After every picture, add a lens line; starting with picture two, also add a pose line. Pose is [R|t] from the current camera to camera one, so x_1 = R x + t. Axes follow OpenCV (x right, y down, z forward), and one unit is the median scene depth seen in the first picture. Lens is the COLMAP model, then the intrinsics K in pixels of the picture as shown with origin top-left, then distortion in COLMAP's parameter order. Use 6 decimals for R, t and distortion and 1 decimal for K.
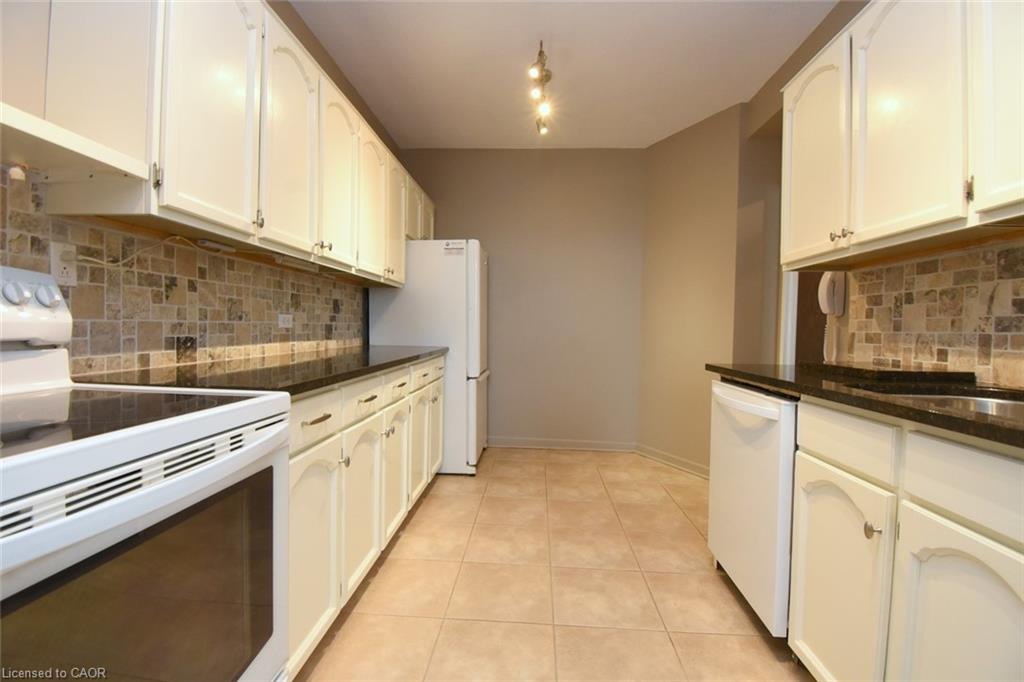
lens RADIAL K [[450.0, 0, 501.0], [0, 450.0, 339.4], [0, 0, 1]] dist [0.015790, -0.022000]
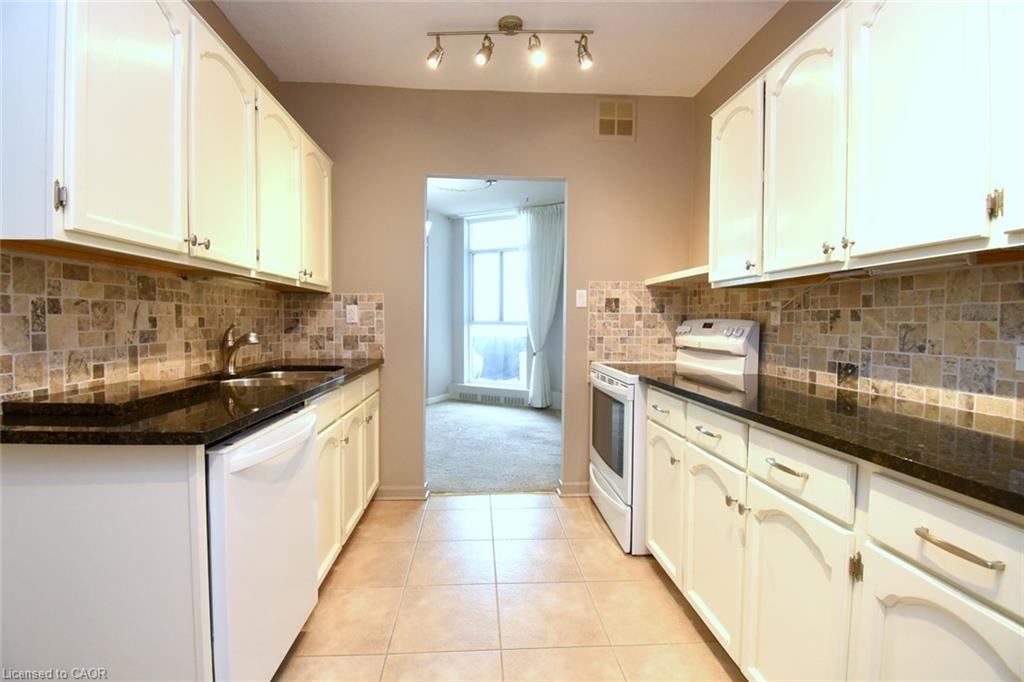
lens RADIAL K [[450.0, 0, 501.0], [0, 450.0, 339.4], [0, 0, 1]] dist [0.015790, -0.022000]
pose [[-0.991110, -0.017463, -0.131895, 0.258384], [-0.025825, 0.997745, 0.061957, -0.106843], [0.130515, 0.064813, -0.989326, 1.921595]]
